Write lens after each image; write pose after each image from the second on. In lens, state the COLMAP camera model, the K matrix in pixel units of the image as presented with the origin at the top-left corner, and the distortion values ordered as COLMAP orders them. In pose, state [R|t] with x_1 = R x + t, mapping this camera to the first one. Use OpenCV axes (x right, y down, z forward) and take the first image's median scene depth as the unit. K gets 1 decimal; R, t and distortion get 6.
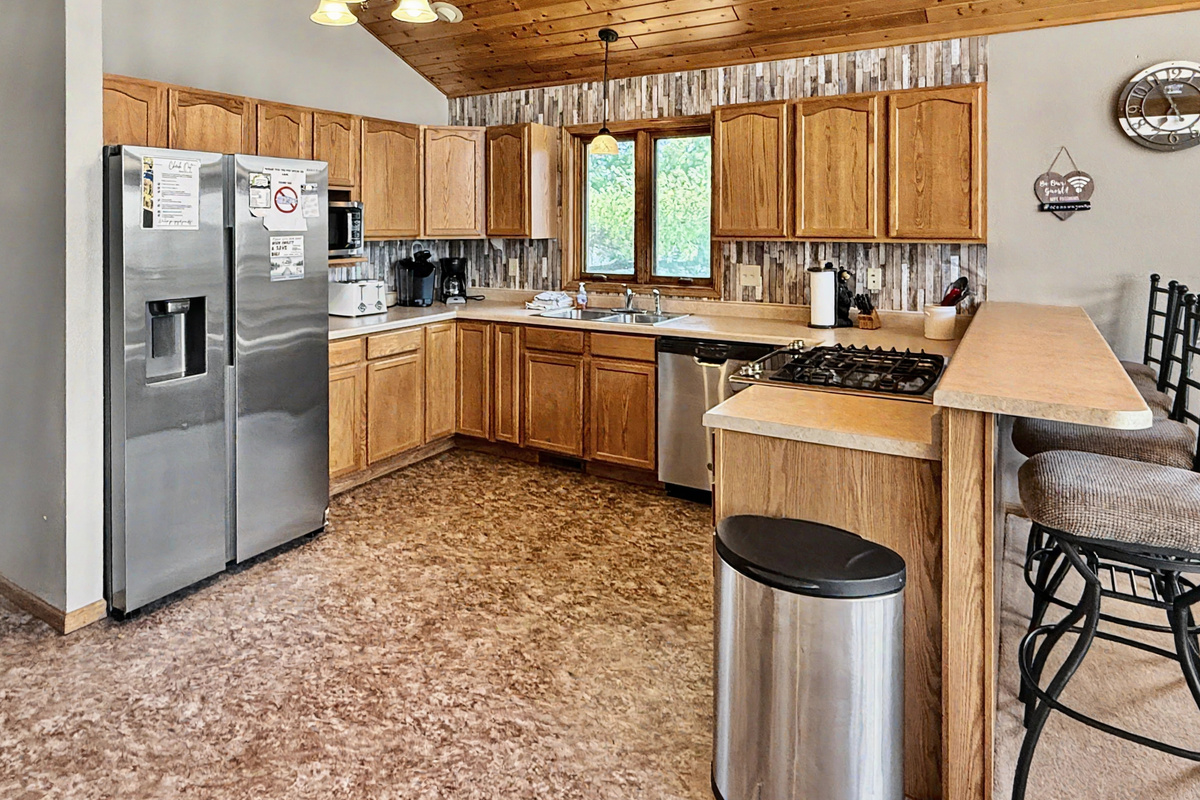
lens RADIAL K [[727.3, 0, 616.7], [0, 727.3, 219.2], [0, 0, 1]] dist [0.001224, 0.001057]
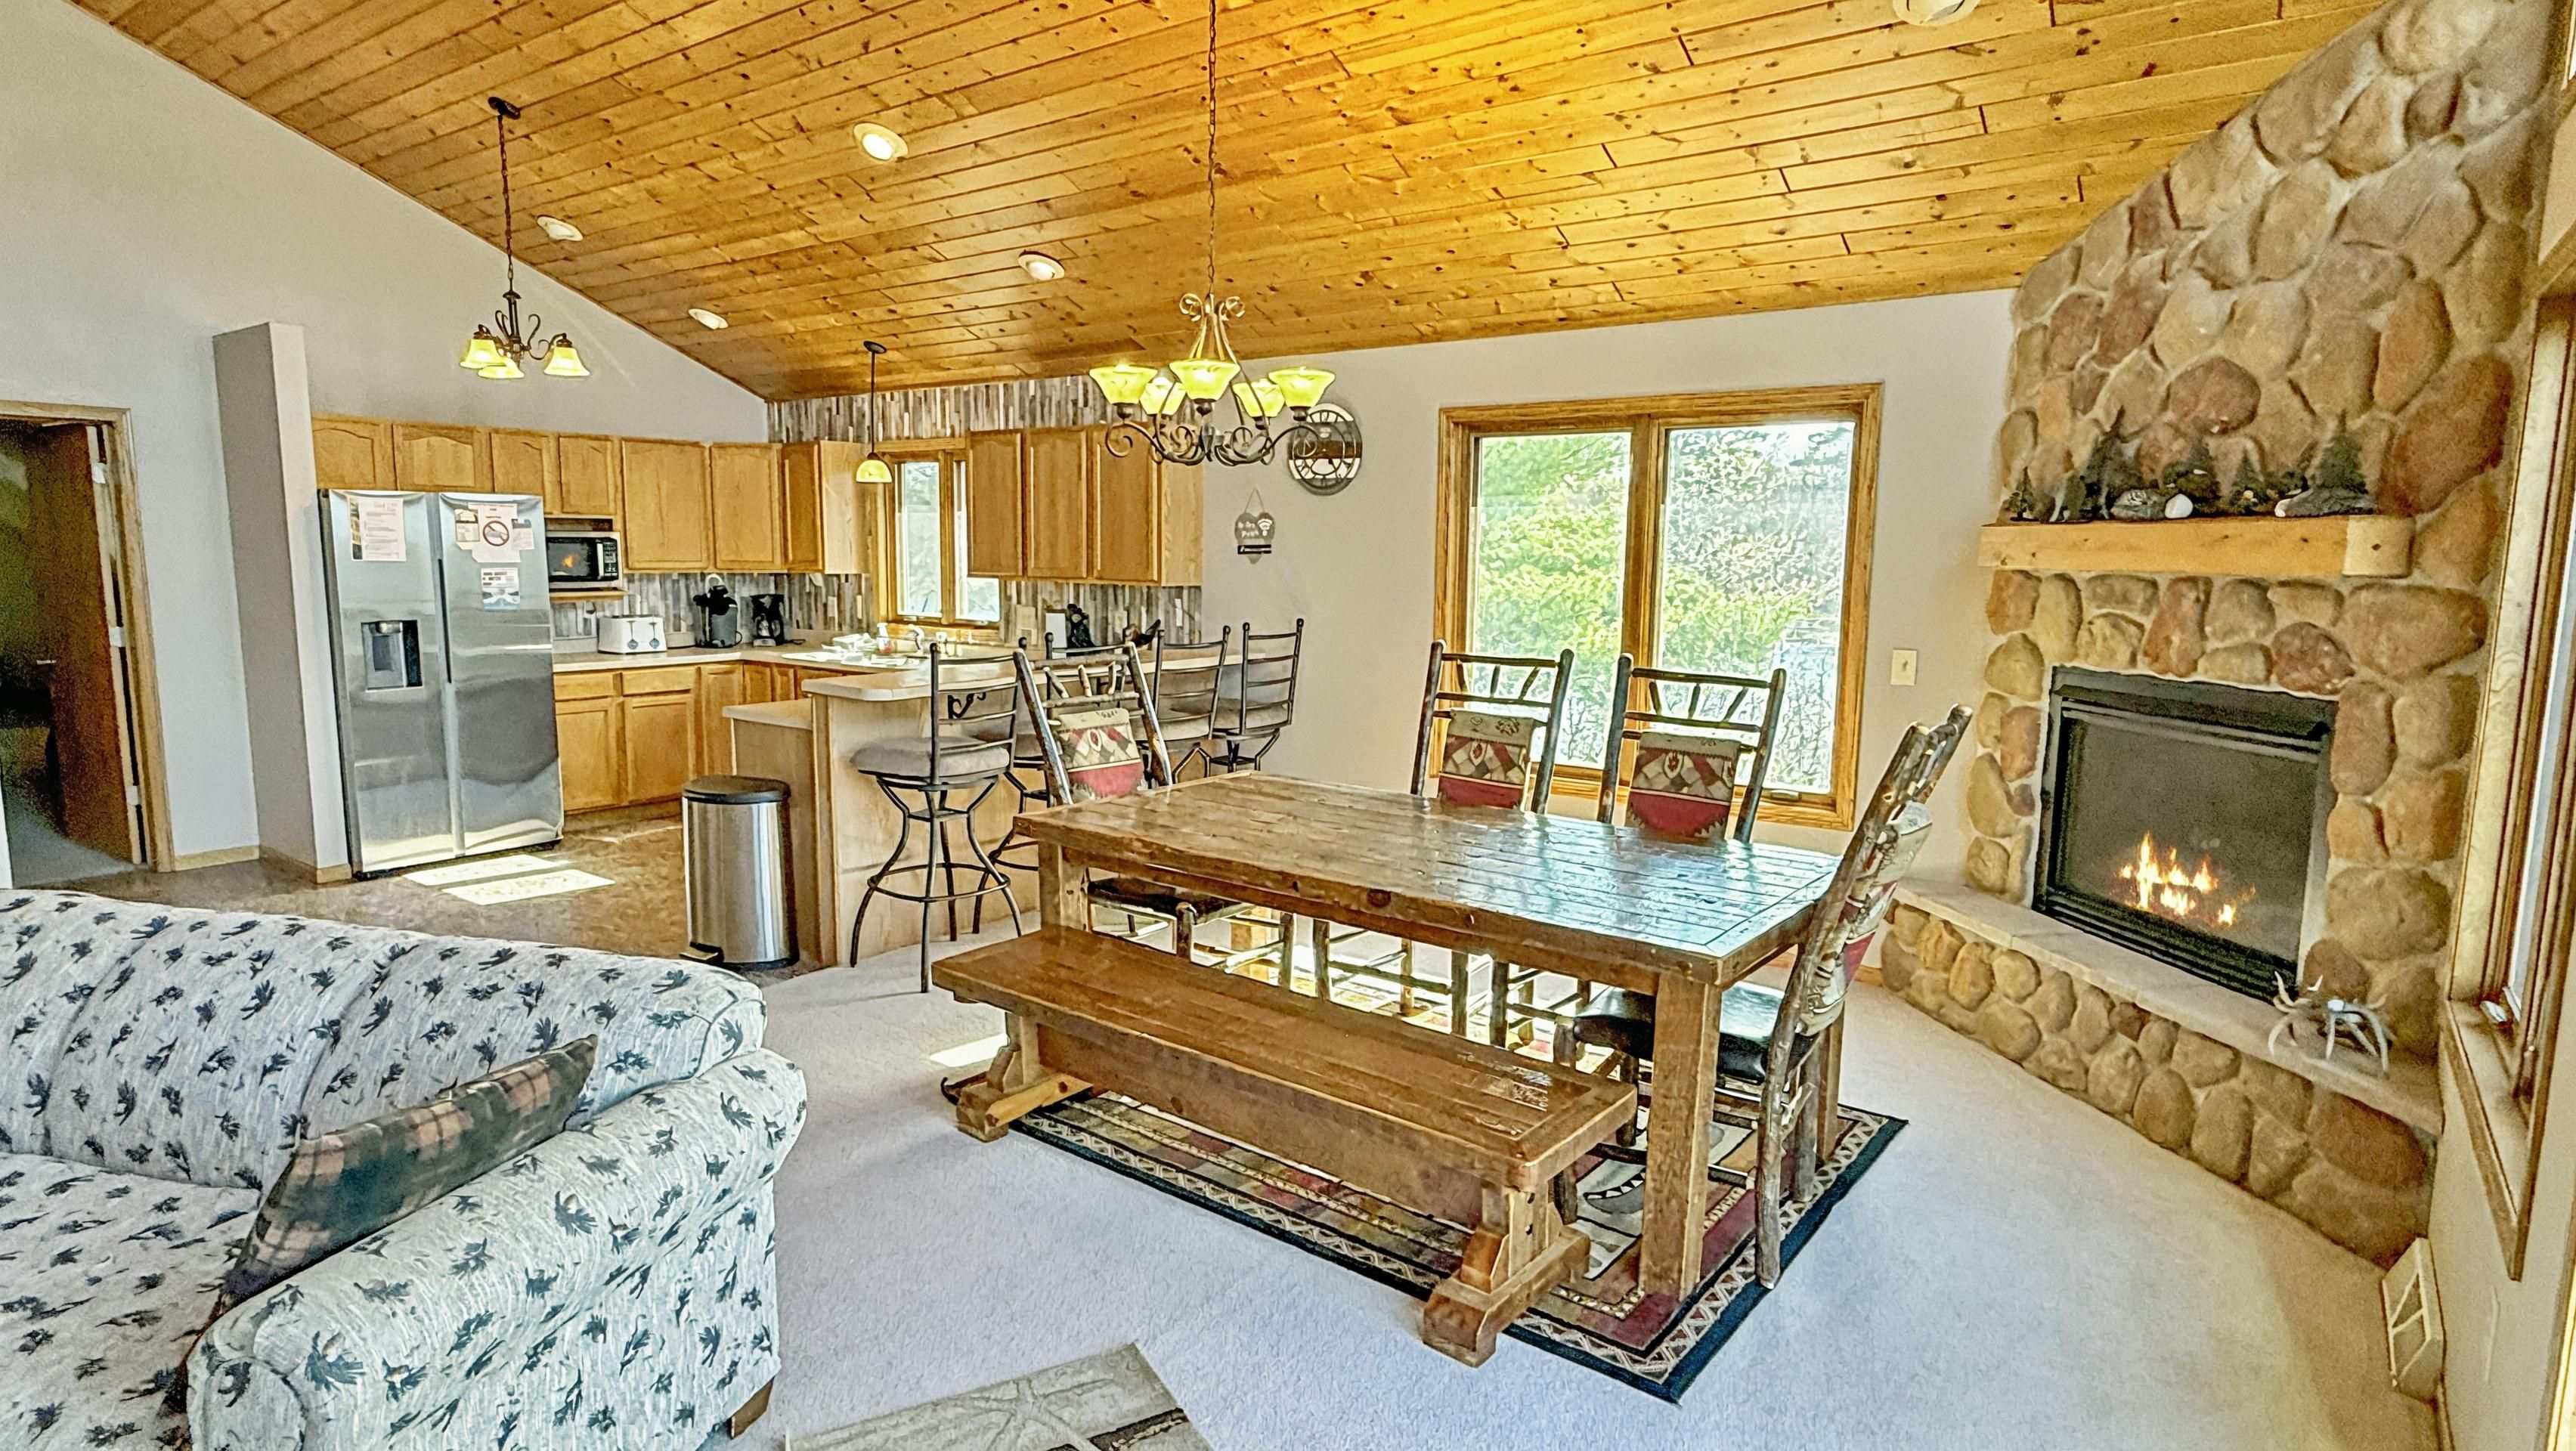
lens RADIAL K [[1352.8, 0, 1289.4], [0, 1352.8, 717.9], [0, 0, 1]] dist [0.005257, 0.001818]
pose [[0.993803, 0.027130, -0.107793, 0.805495], [-0.012722, 0.991146, 0.132164, -0.031406], [0.110424, -0.129974, 0.985349, -0.756818]]
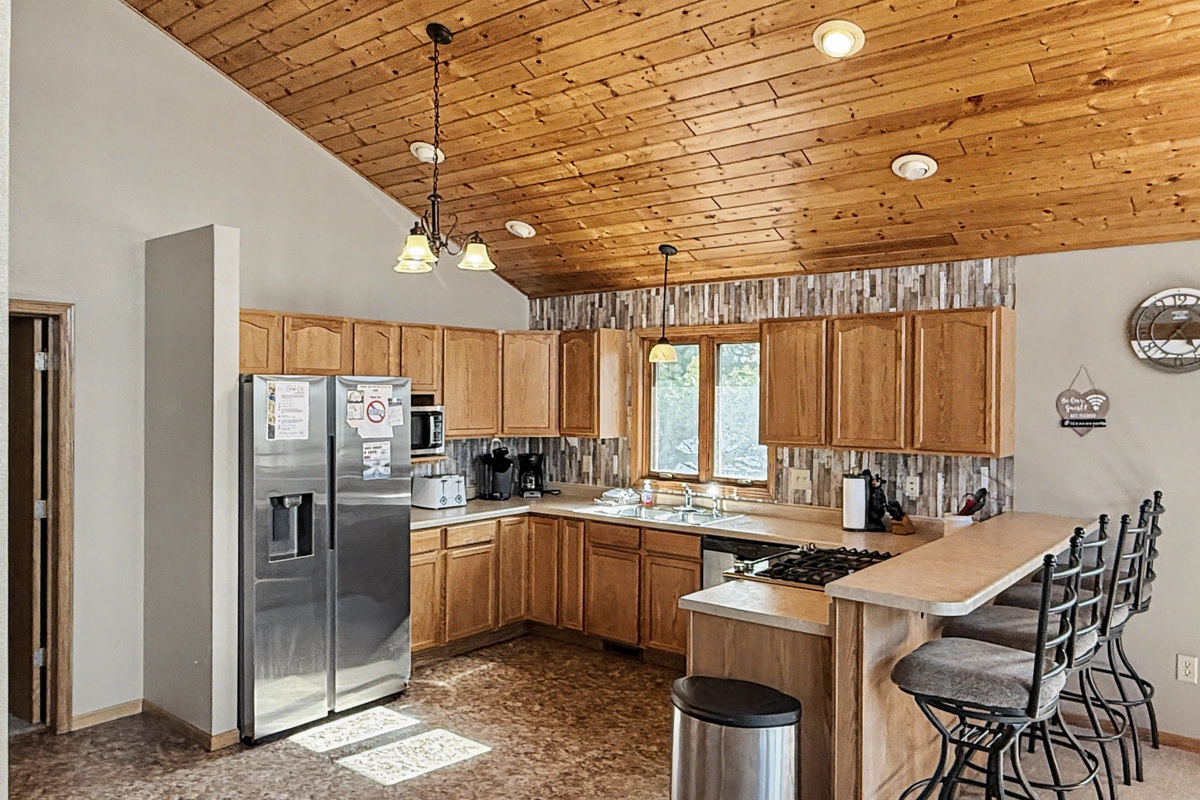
lens RADIAL K [[863.8, 0, 645.8], [0, 863.8, 392.2], [0, 0, 1]] dist [0.004506, -0.002178]
pose [[0.990781, 0.007384, -0.135271, 0.149794], [-0.007026, 0.999970, 0.003120, -0.057109], [0.135290, -0.002141, 0.990804, -0.294274]]
